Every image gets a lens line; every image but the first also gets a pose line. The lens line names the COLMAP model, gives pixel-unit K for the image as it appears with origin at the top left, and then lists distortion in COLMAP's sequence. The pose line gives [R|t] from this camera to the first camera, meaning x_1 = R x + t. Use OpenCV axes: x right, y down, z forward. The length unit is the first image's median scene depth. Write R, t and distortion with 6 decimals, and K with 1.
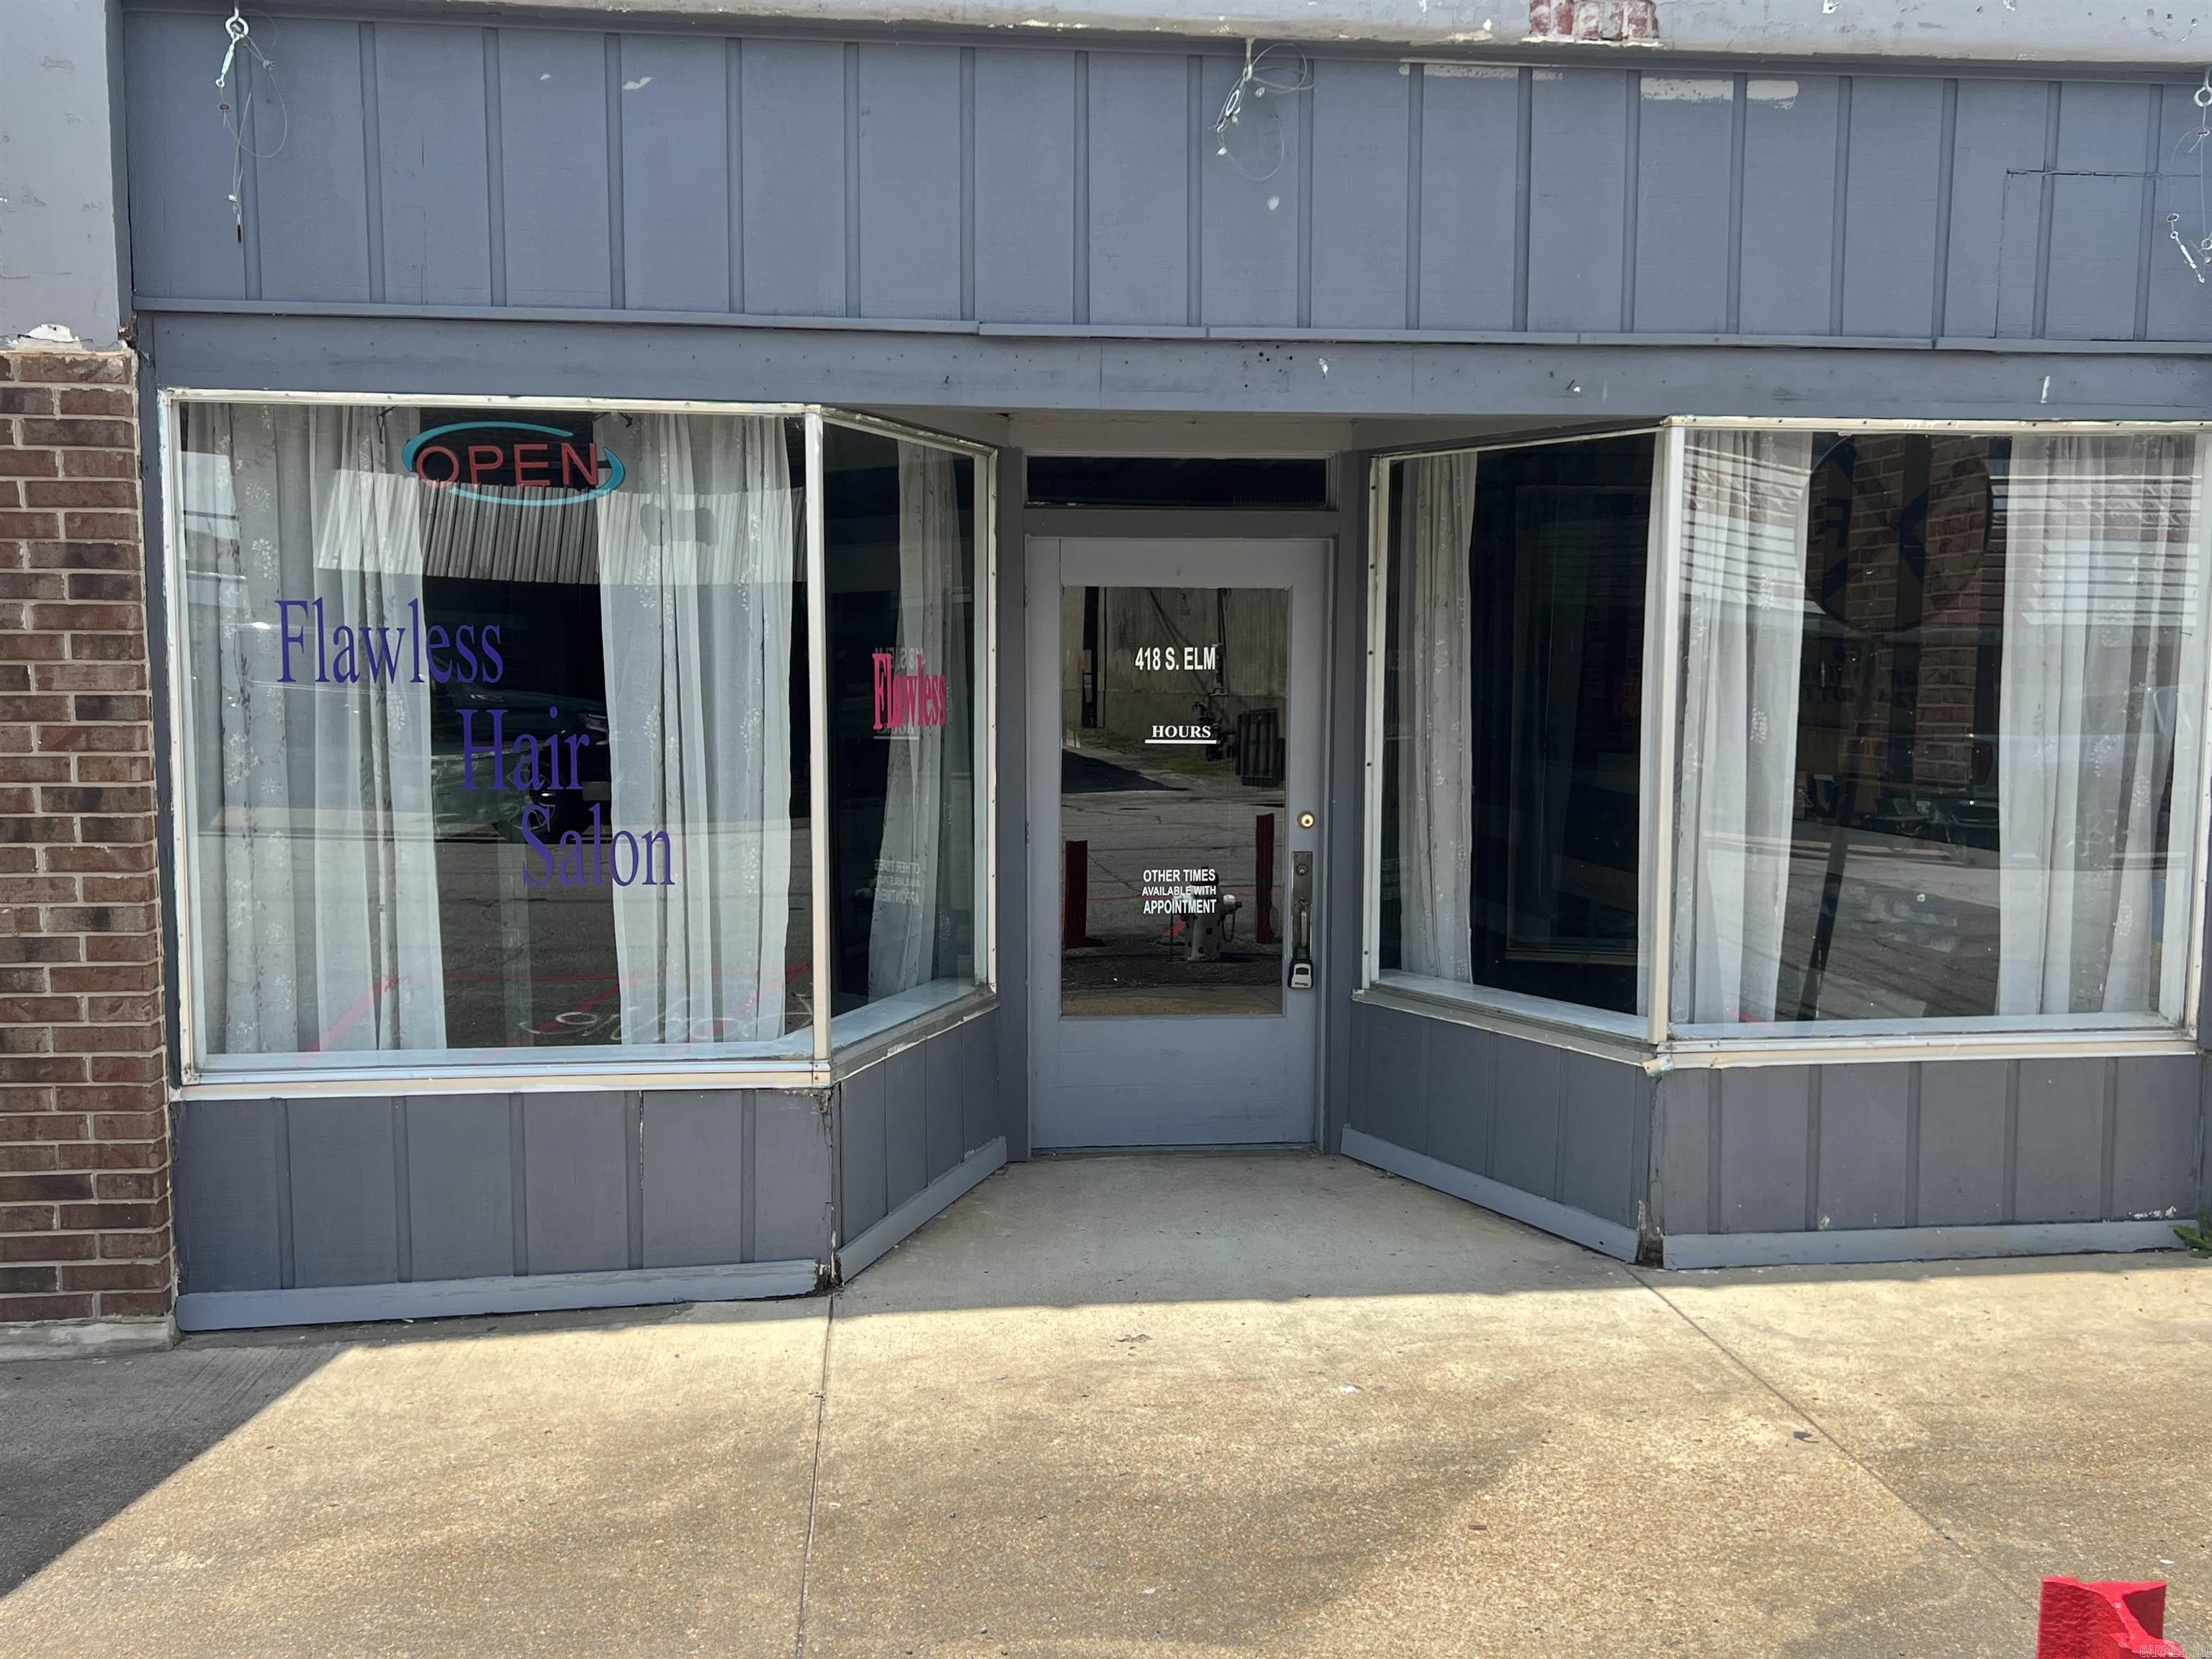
lens RADIAL K [[1975.4, 0, 1087.6], [0, 1975.4, 836.3], [0, 0, 1]] dist [0.050444, -0.054512]
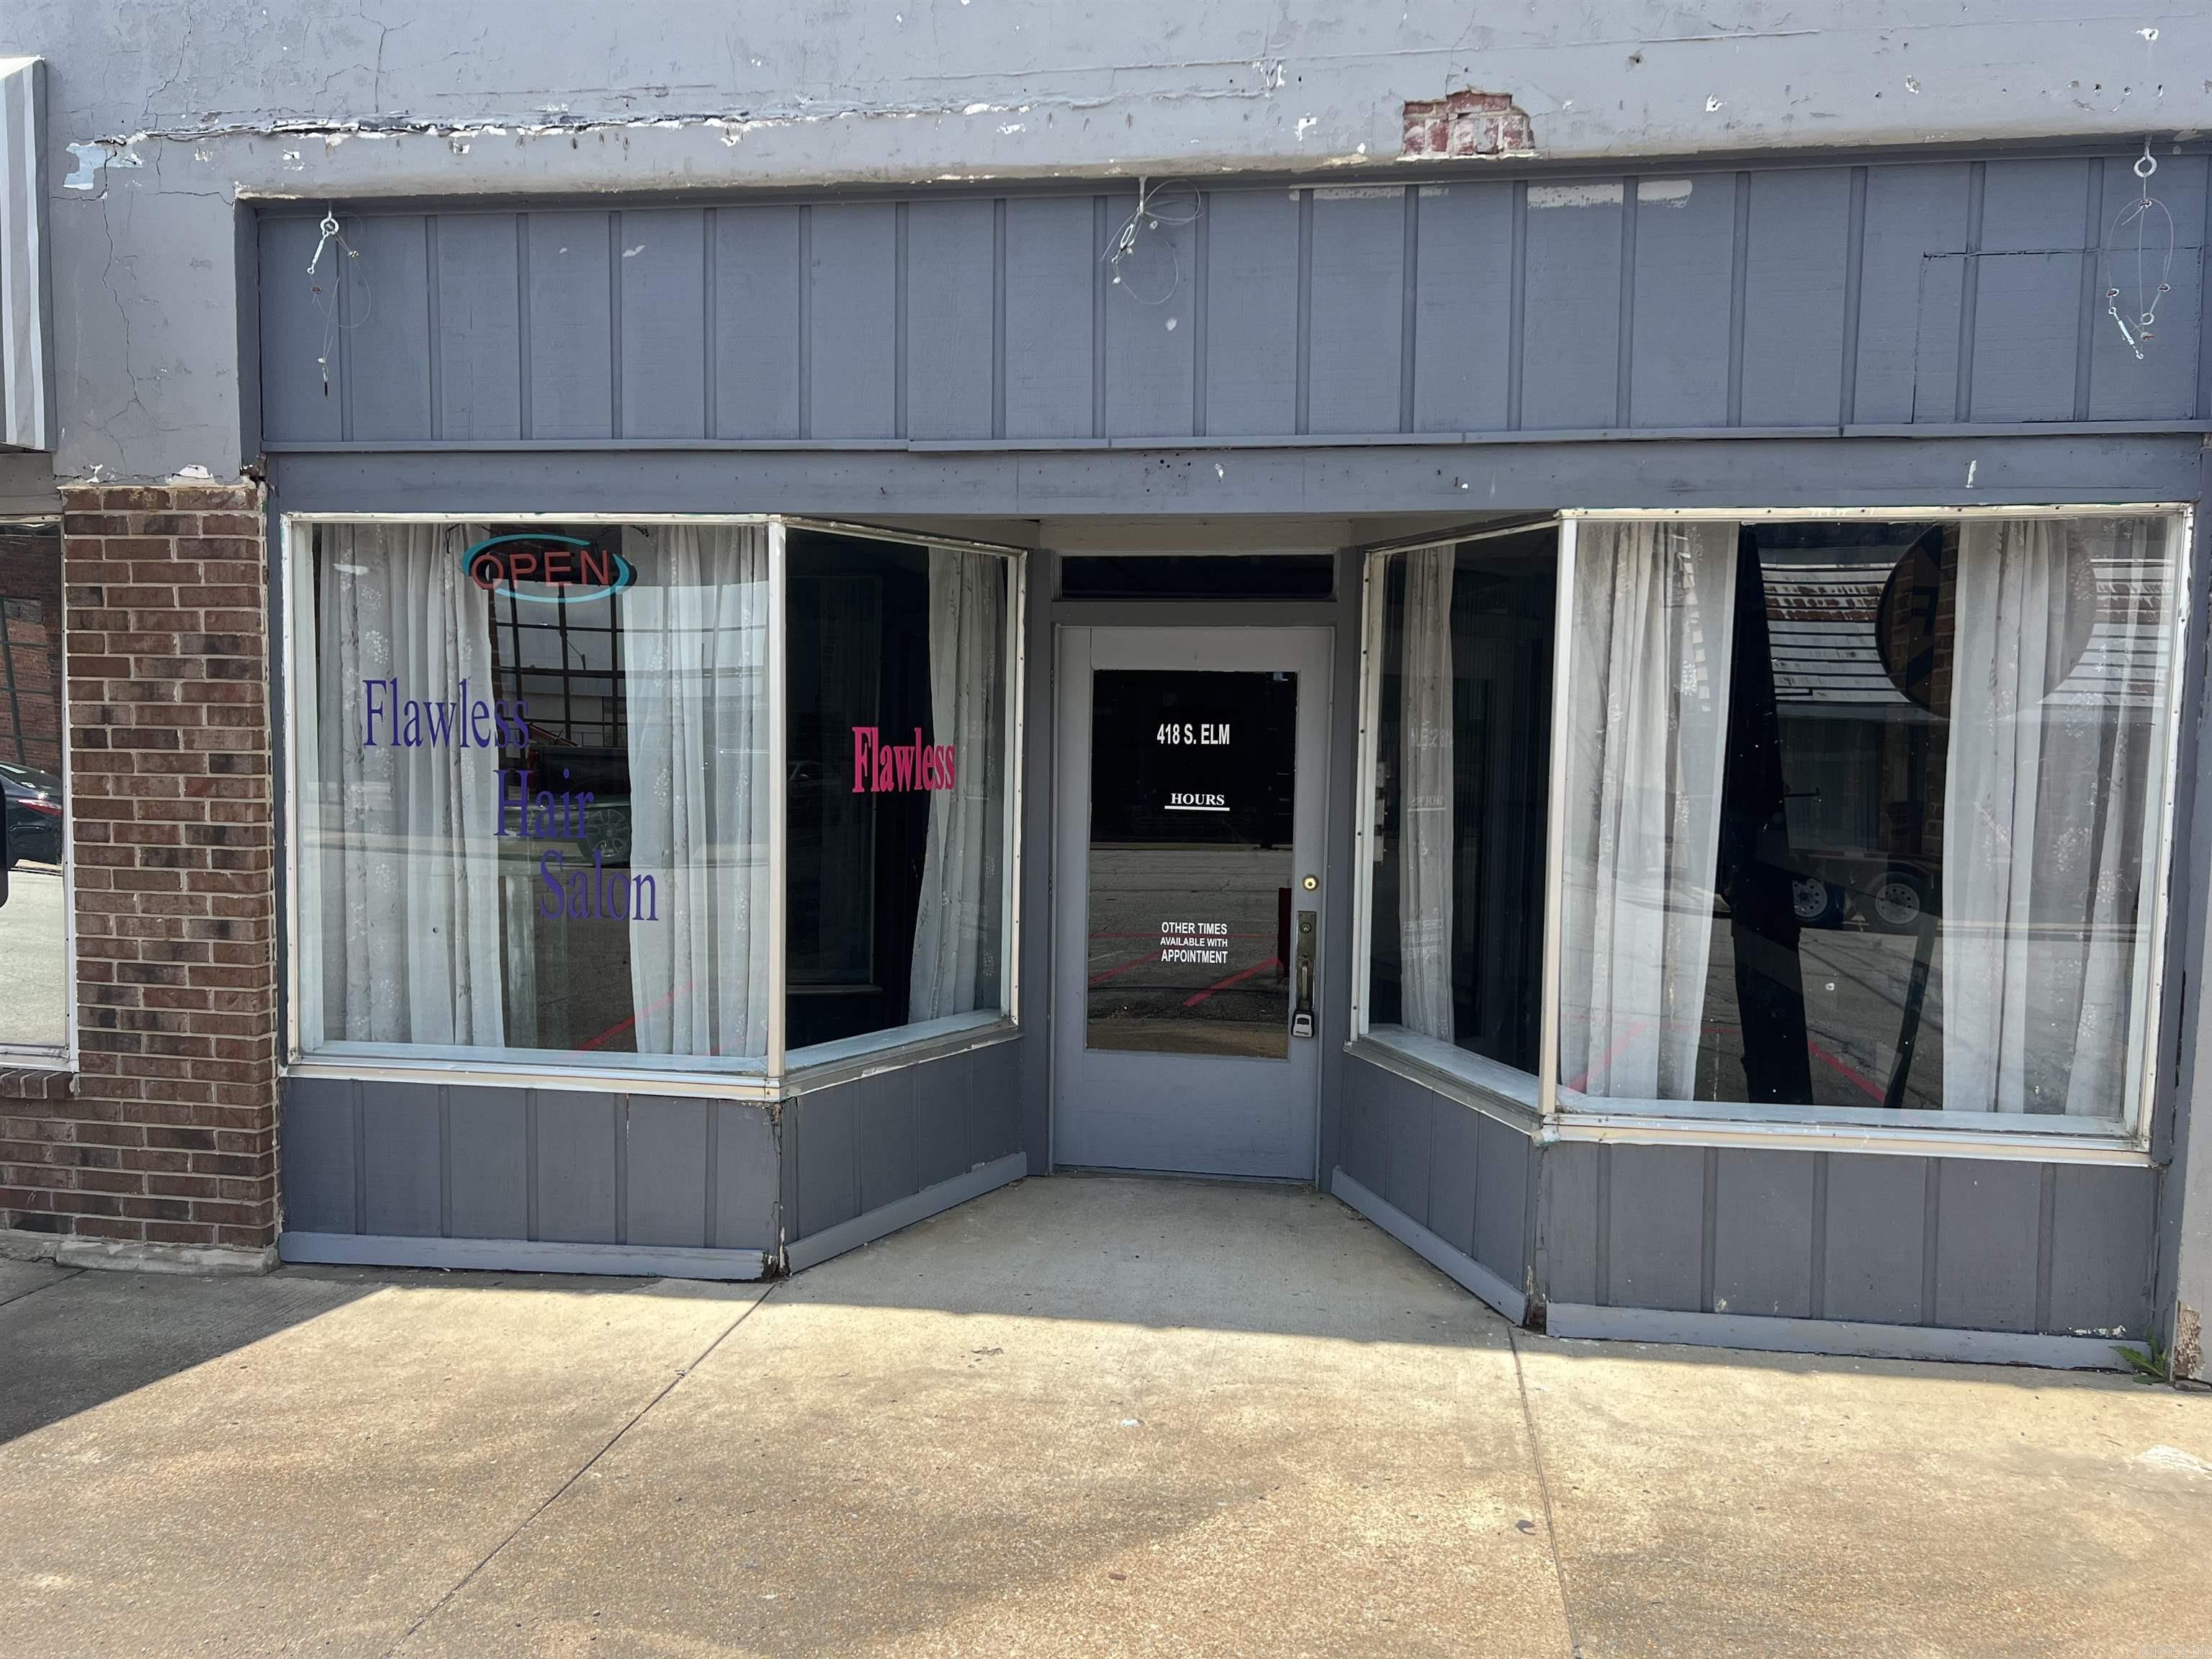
lens RADIAL K [[1650.4, 0, 1104.4], [0, 1650.4, 834.3], [0, 0, 1]] dist [0.052229, -0.058550]
pose [[0.965797, 0.028917, -0.257681, 0.300268], [-0.035261, 0.999177, -0.020029, -0.016746], [0.256890, 0.028430, 0.966022, 0.110415]]
